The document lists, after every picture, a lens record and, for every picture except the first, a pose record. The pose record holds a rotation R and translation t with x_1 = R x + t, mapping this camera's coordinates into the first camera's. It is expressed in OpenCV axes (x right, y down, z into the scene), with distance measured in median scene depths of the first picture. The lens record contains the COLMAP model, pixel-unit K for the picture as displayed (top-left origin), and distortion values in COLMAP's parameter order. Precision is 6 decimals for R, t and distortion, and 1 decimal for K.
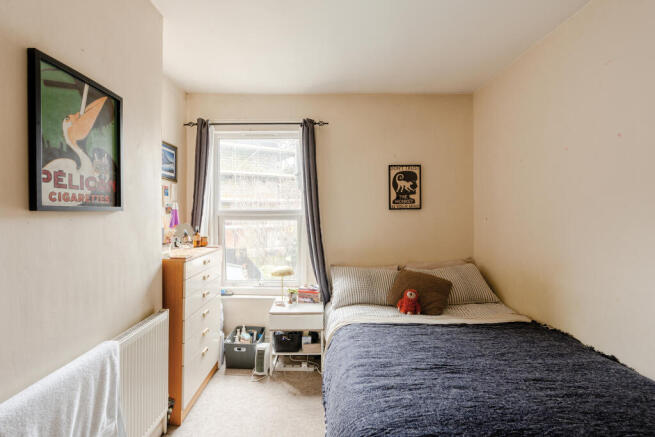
lens RADIAL K [[294.3, 0, 327.5], [0, 294.3, 218.5], [0, 0, 1]] dist [-0.003228, 0.005902]
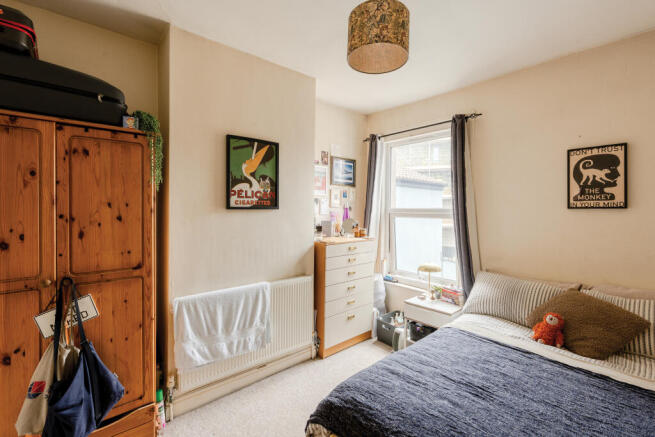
lens RADIAL K [[294.3, 0, 327.5], [0, 294.3, 218.5], [0, 0, 1]] dist [-0.003228, 0.005902]
pose [[0.664925, 0.029882, -0.746312, 0.484502], [-0.022934, 0.999545, 0.019588, -0.007873], [0.746558, 0.004091, 0.665308, 0.049481]]
